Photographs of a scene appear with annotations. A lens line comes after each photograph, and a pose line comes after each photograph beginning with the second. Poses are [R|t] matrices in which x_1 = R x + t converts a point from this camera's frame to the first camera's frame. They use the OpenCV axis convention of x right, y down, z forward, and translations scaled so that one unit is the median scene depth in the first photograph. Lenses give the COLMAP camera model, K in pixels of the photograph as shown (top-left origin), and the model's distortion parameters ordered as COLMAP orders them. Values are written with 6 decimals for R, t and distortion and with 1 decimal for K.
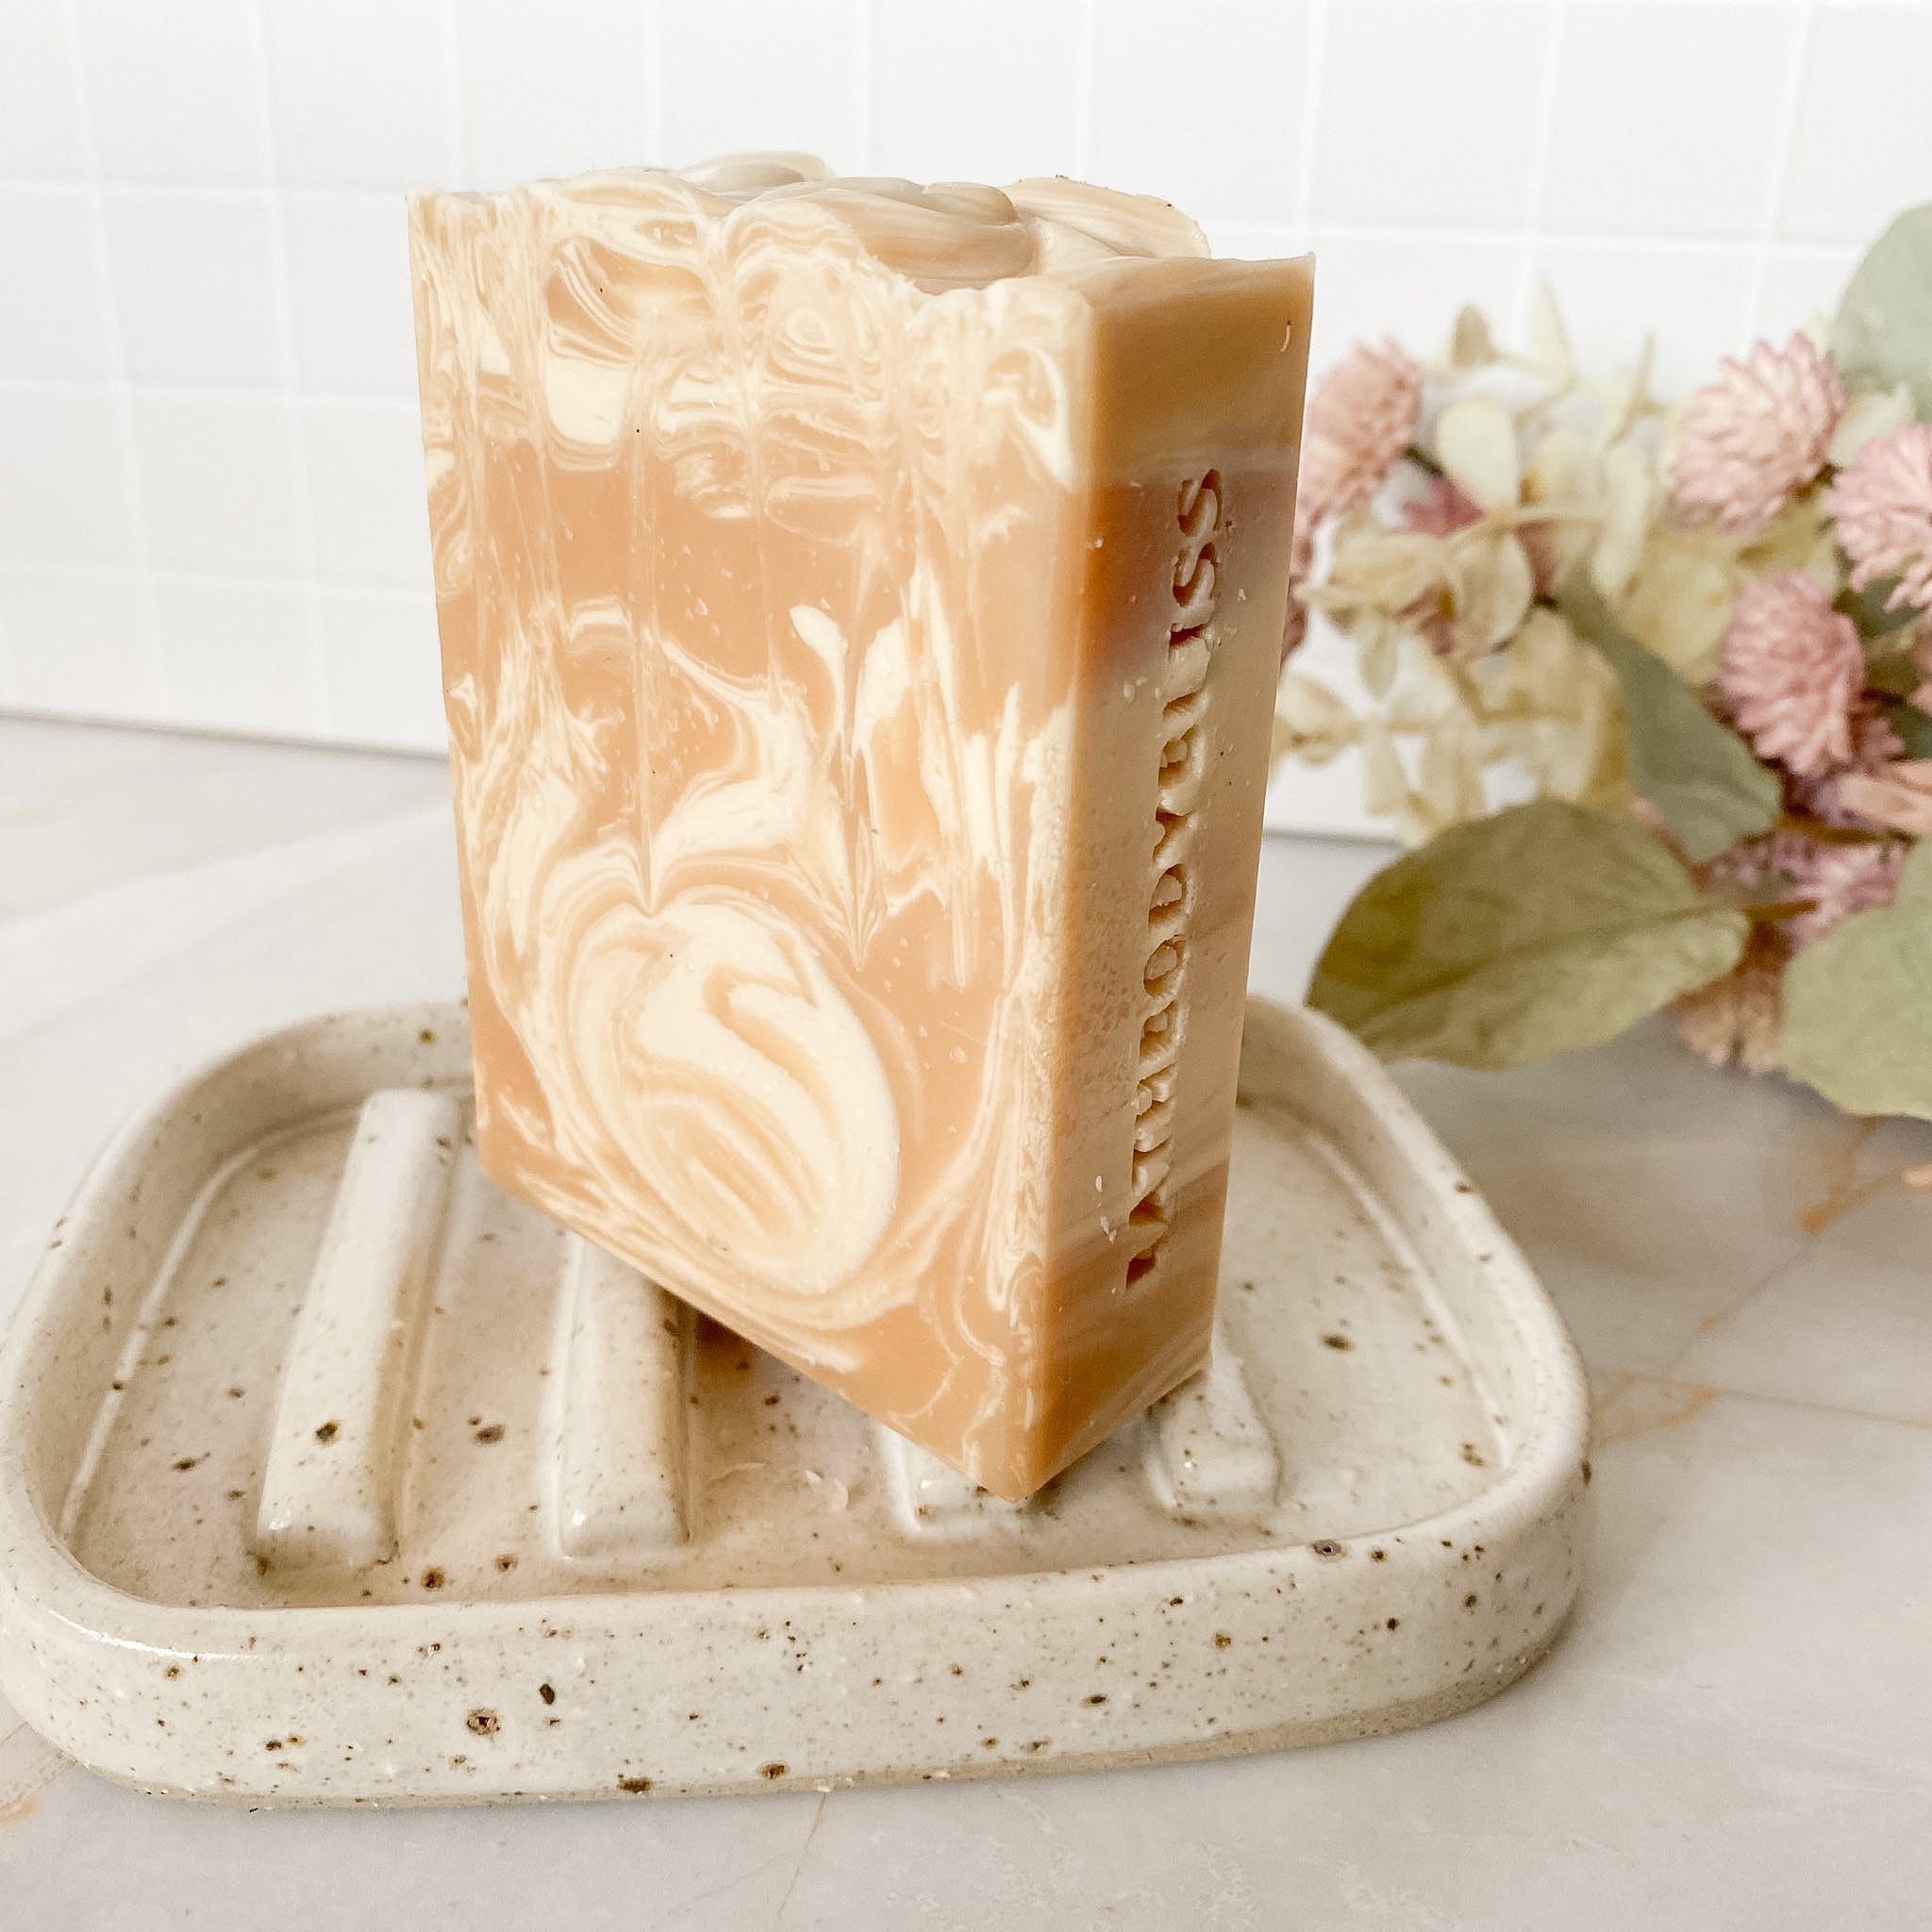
lens RADIAL K [[2062.9, 0, 966.0], [0, 2062.9, 966.0], [0, 0, 1]] dist [0.015735, -0.121332]
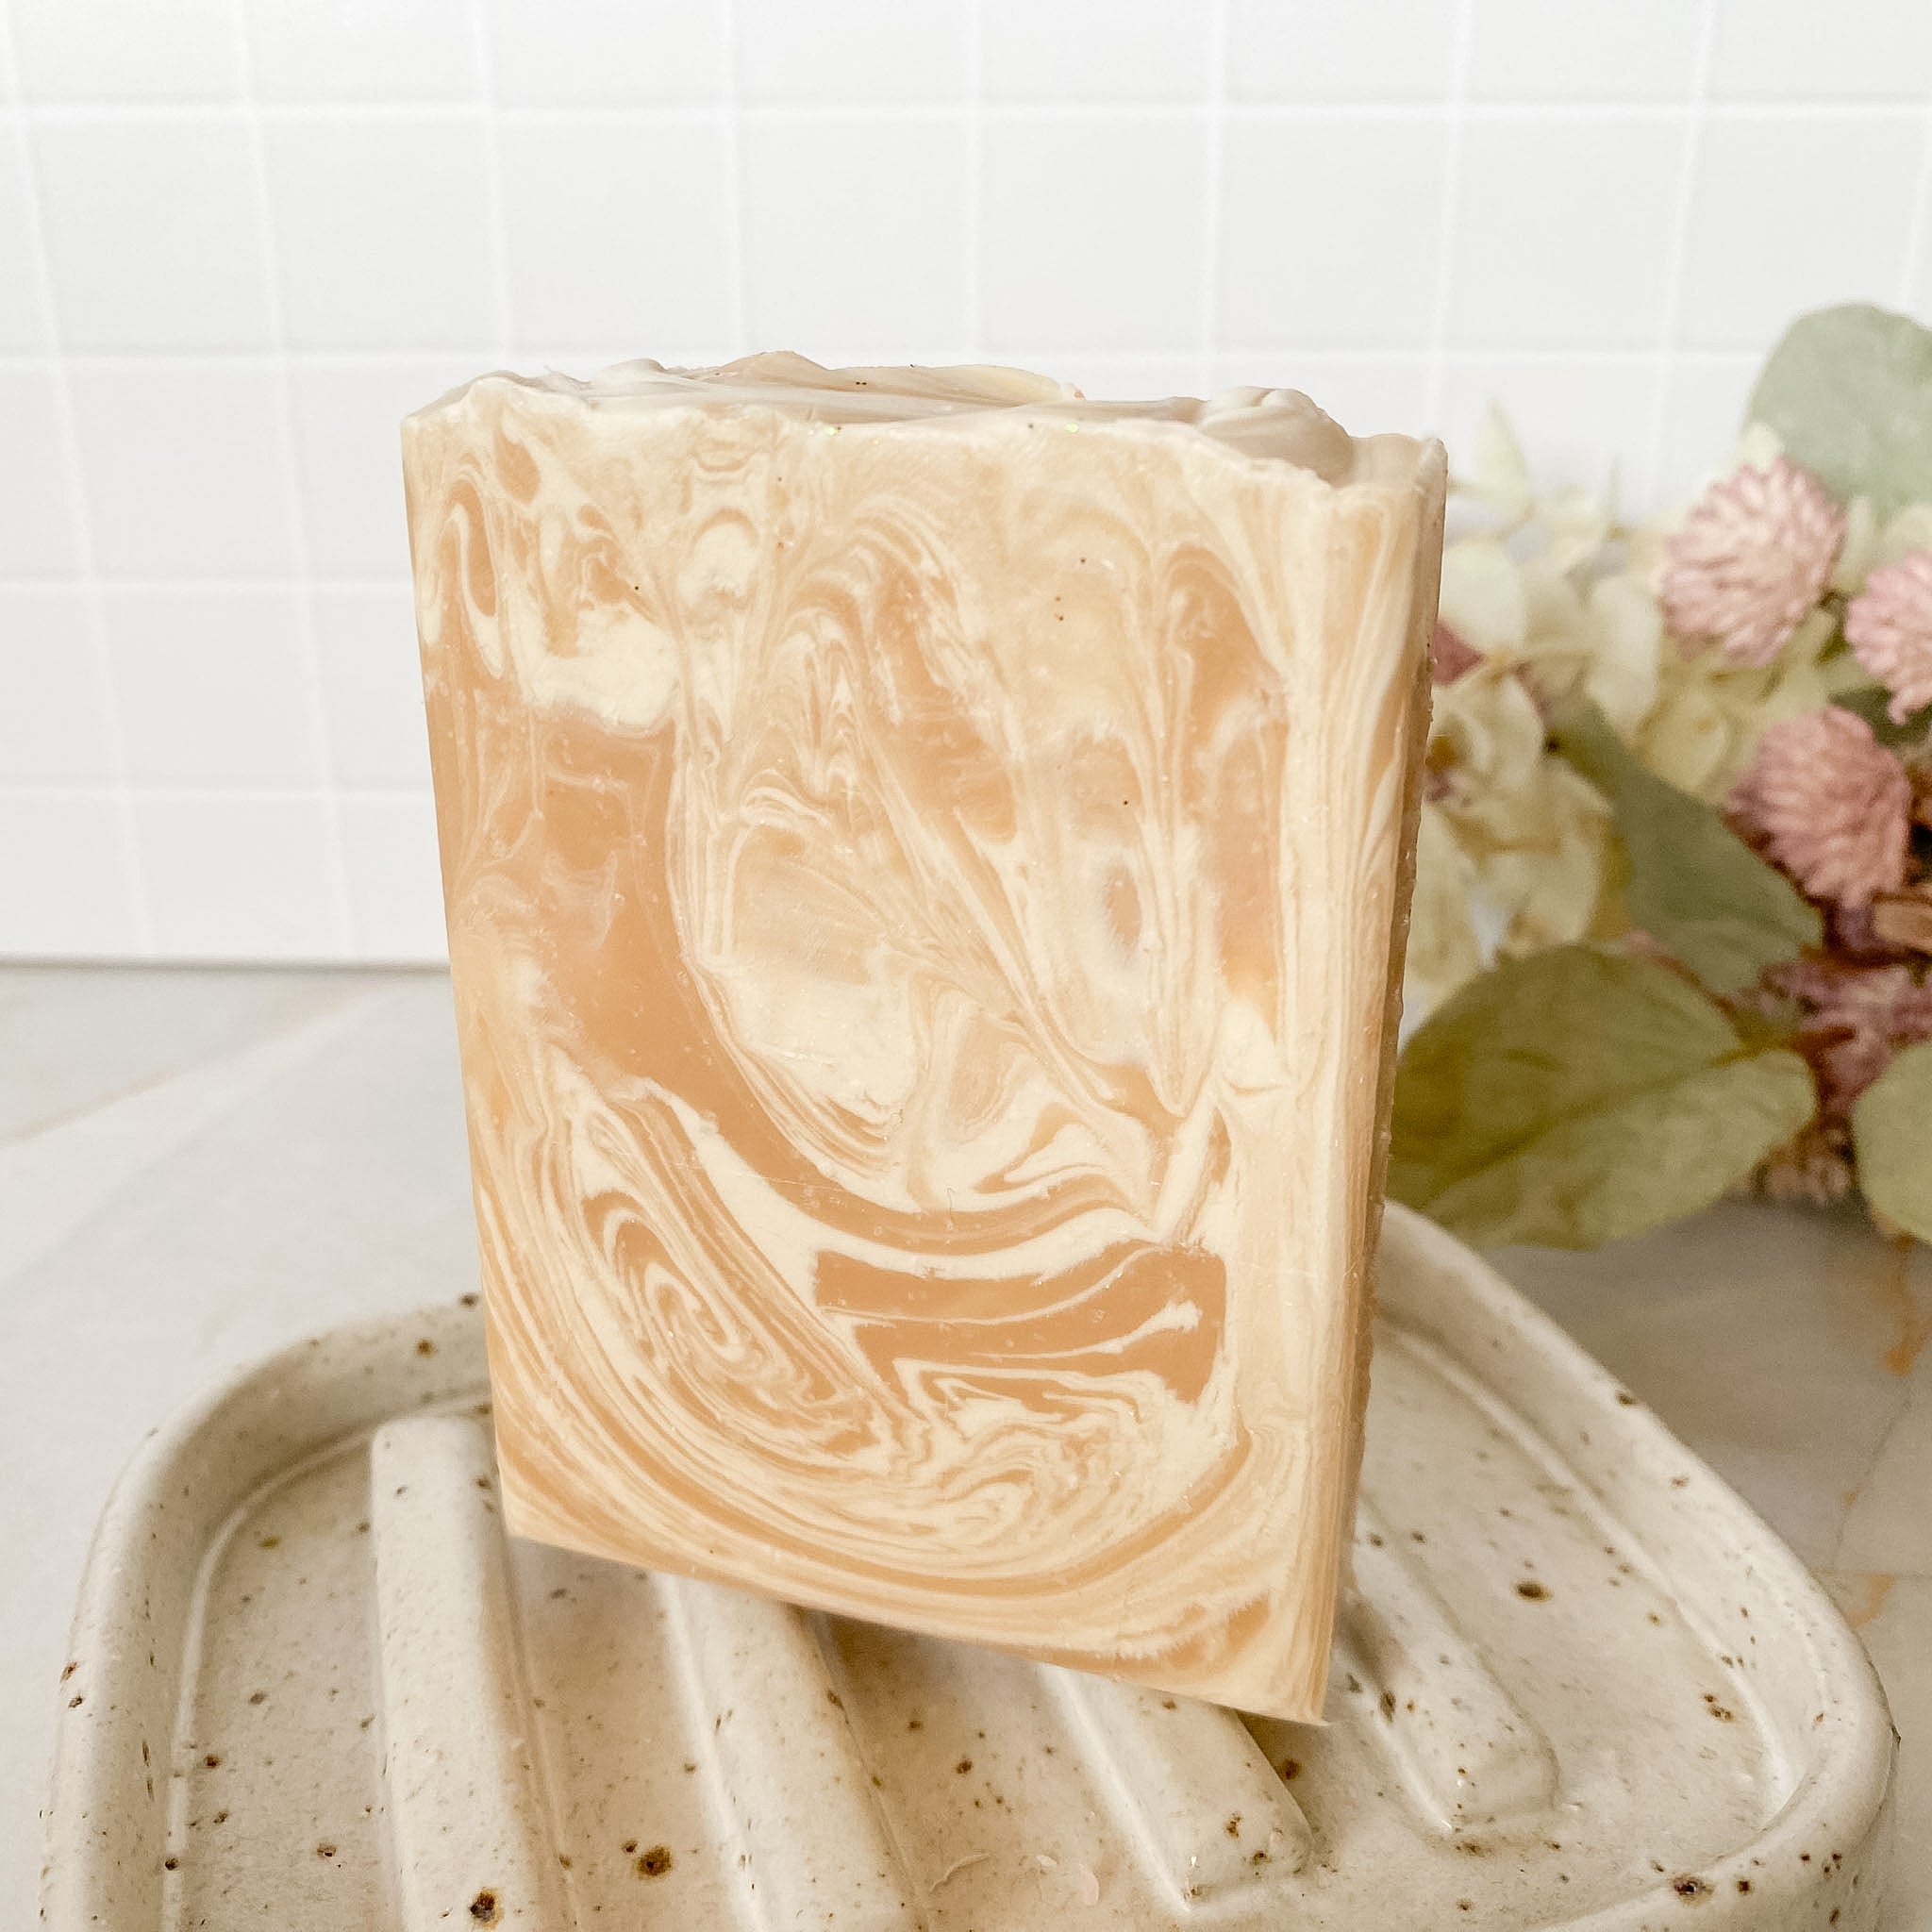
lens RADIAL K [[2067.7, 0, 966.0], [0, 2067.7, 966.0], [0, 0, 1]] dist [-0.101763, 0.149872]
pose [[0.982998, -0.090023, 0.160032, -0.167520], [0.094364, 0.995342, -0.019719, -0.089475], [-0.157512, 0.034485, 0.986915, 0.117673]]
